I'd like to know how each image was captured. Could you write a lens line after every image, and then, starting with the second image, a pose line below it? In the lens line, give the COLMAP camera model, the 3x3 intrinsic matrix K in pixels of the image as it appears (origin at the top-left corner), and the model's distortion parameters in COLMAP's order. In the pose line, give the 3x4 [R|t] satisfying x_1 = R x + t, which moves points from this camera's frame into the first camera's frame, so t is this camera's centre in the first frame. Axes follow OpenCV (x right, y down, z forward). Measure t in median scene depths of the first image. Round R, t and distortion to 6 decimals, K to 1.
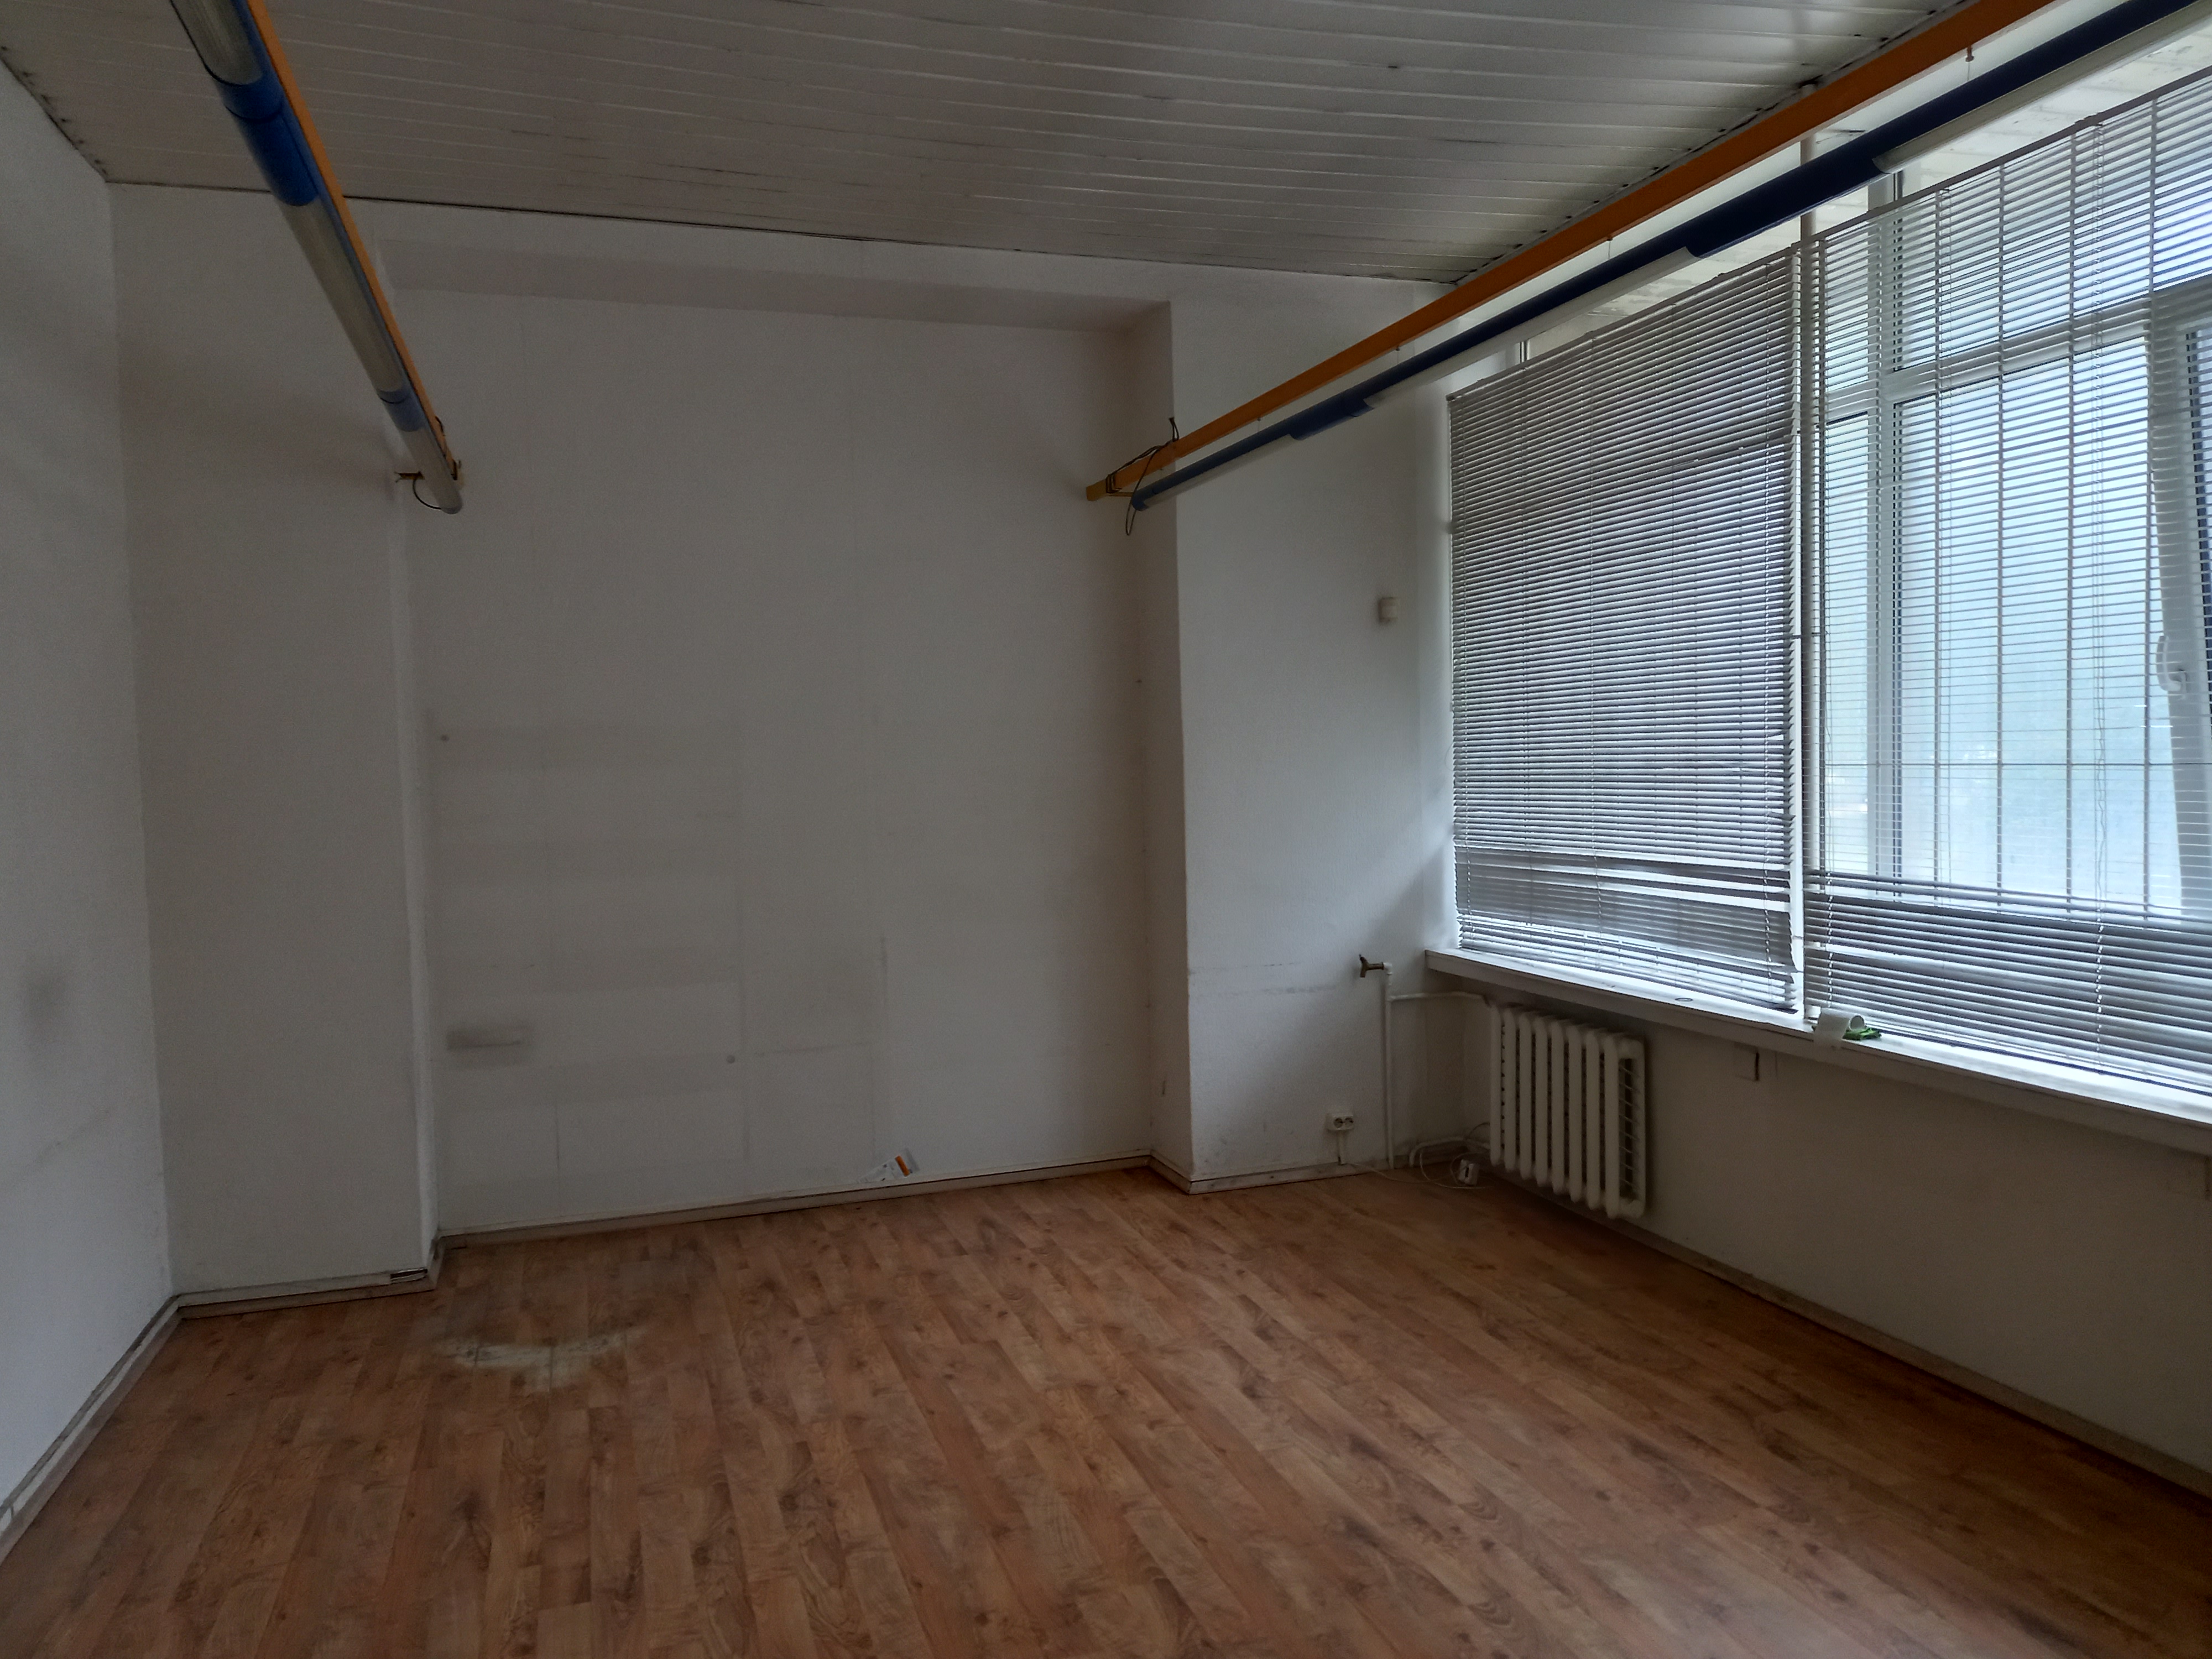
lens RADIAL K [[1614.1, 0, 1106.0], [0, 1614.1, 829.5], [0, 0, 1]] dist [0.060062, -0.049189]
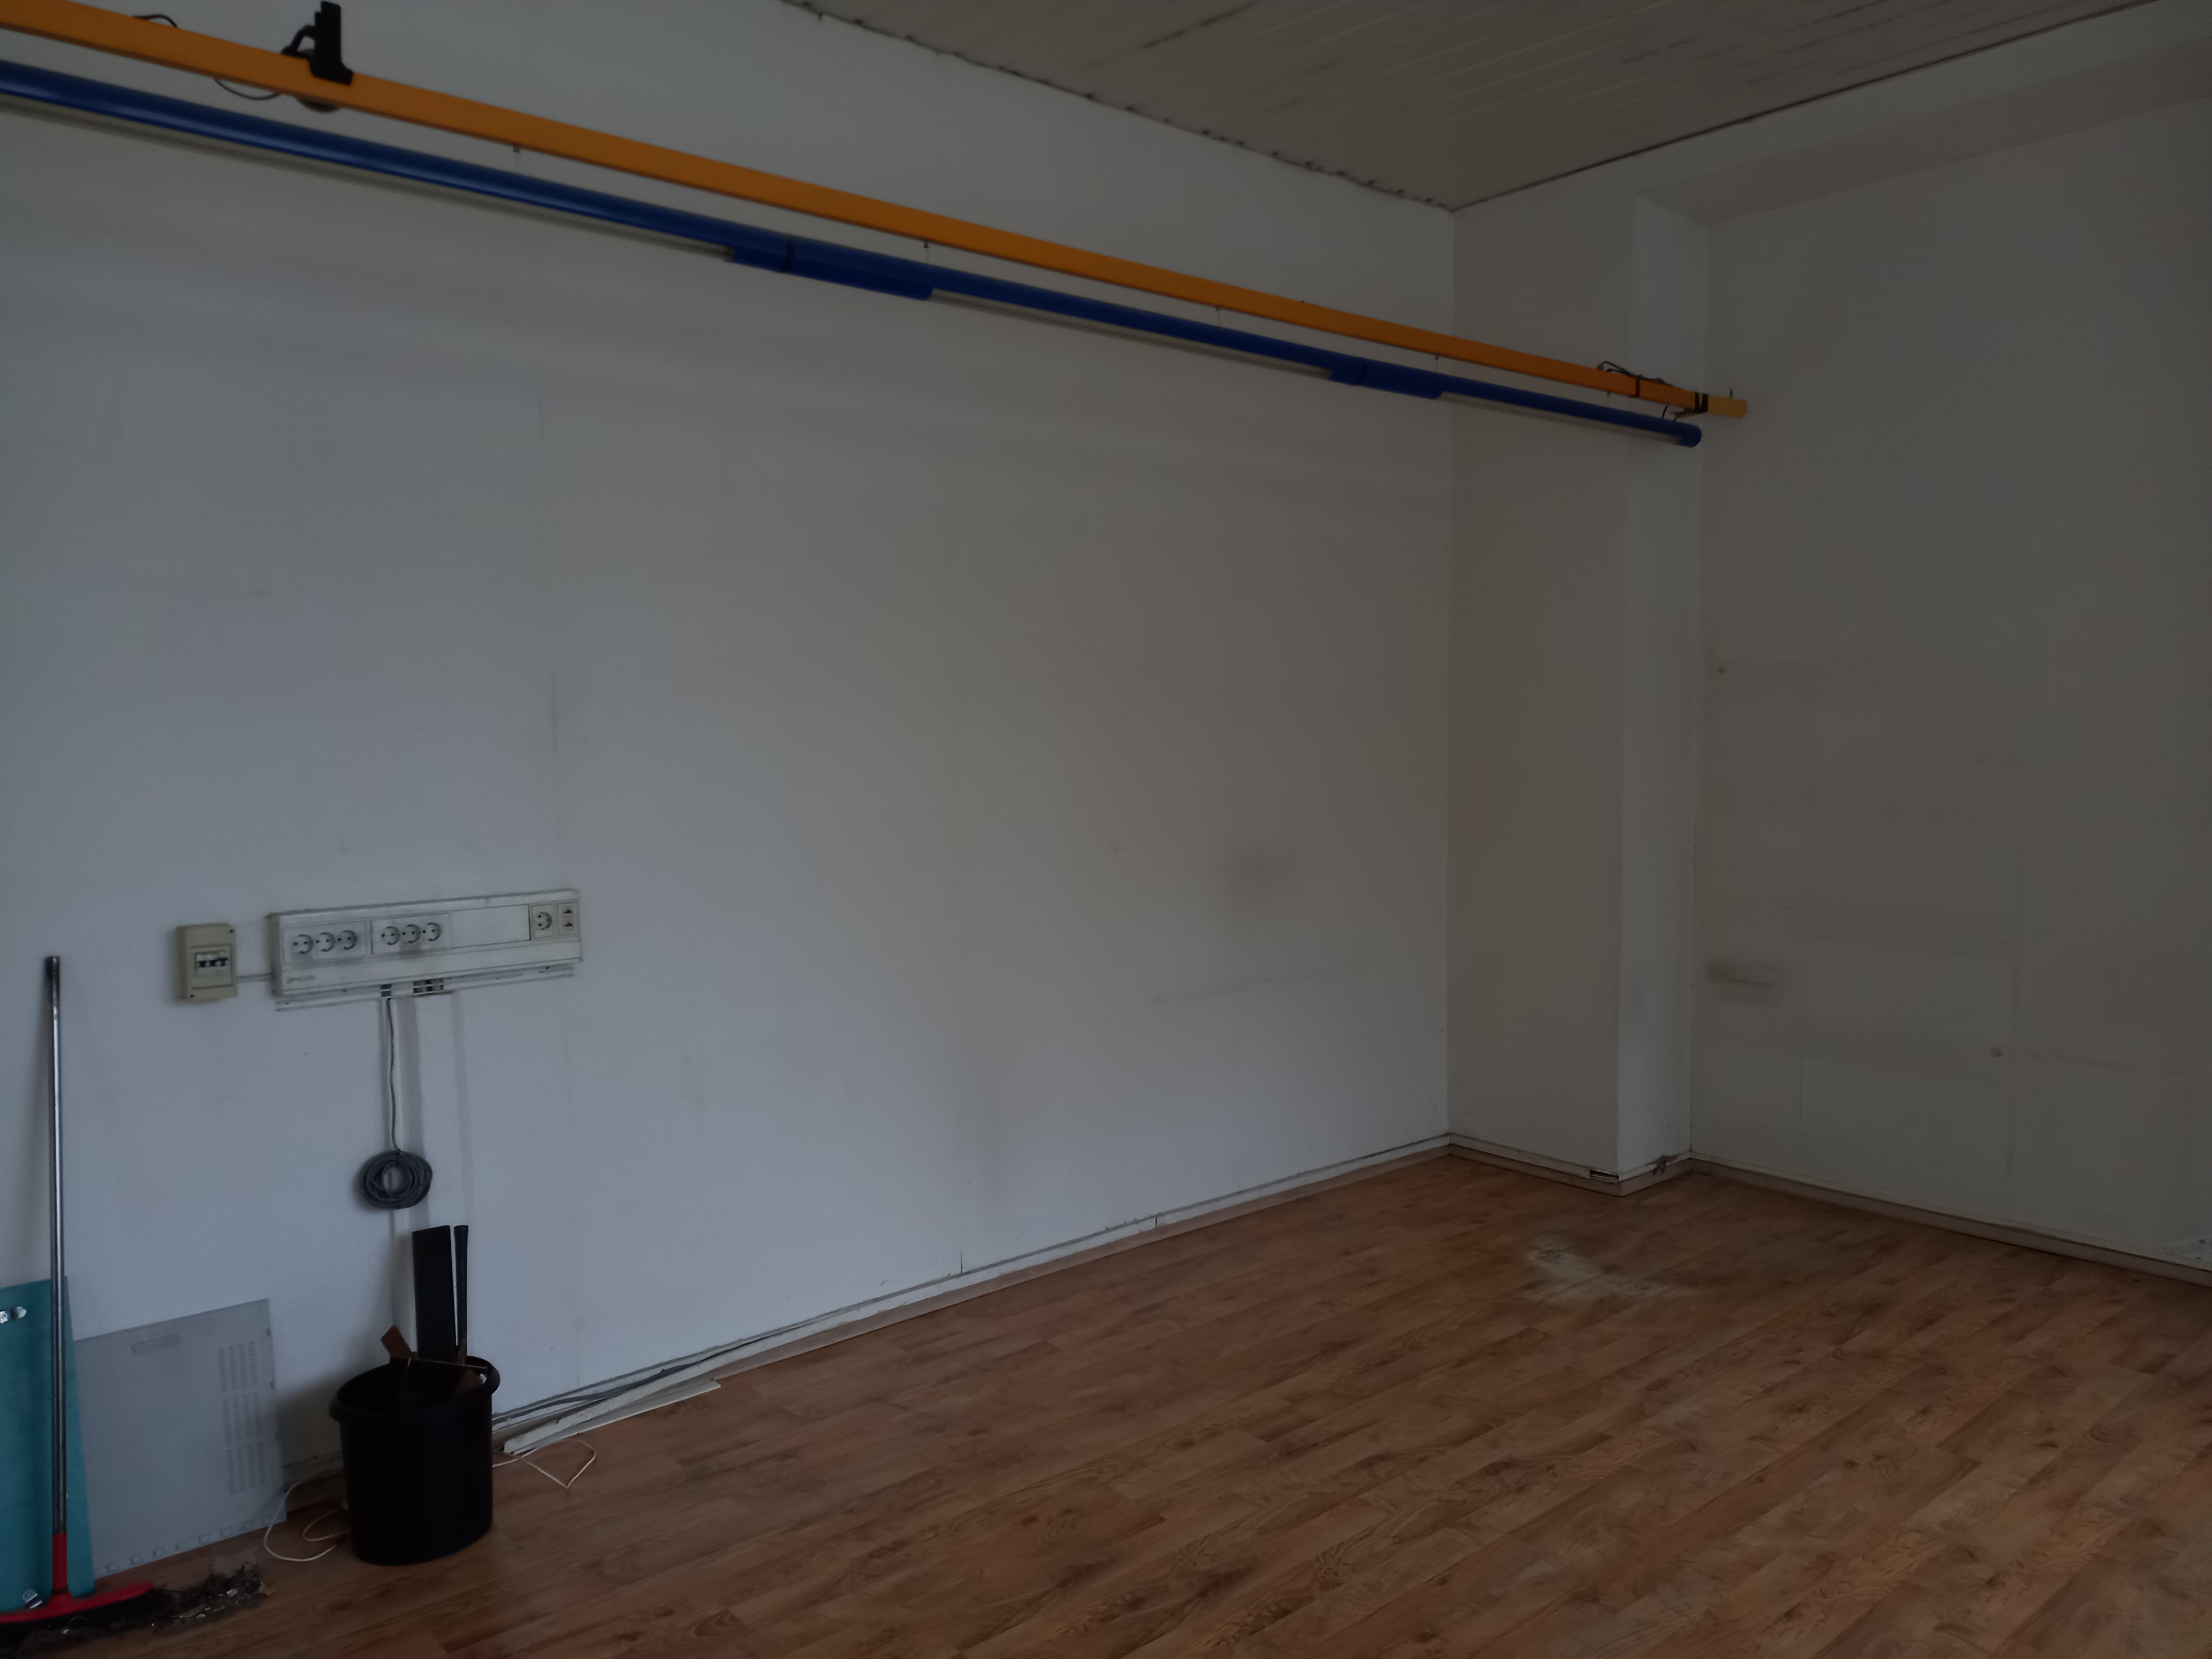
lens RADIAL K [[1614.1, 0, 1106.0], [0, 1614.1, 829.5], [0, 0, 1]] dist [0.060062, -0.049189]
pose [[0.389245, 0.086745, -0.917041, 0.523319], [-0.037426, 0.996223, 0.078349, -0.031907], [0.920374, 0.003824, 0.391022, 0.365596]]
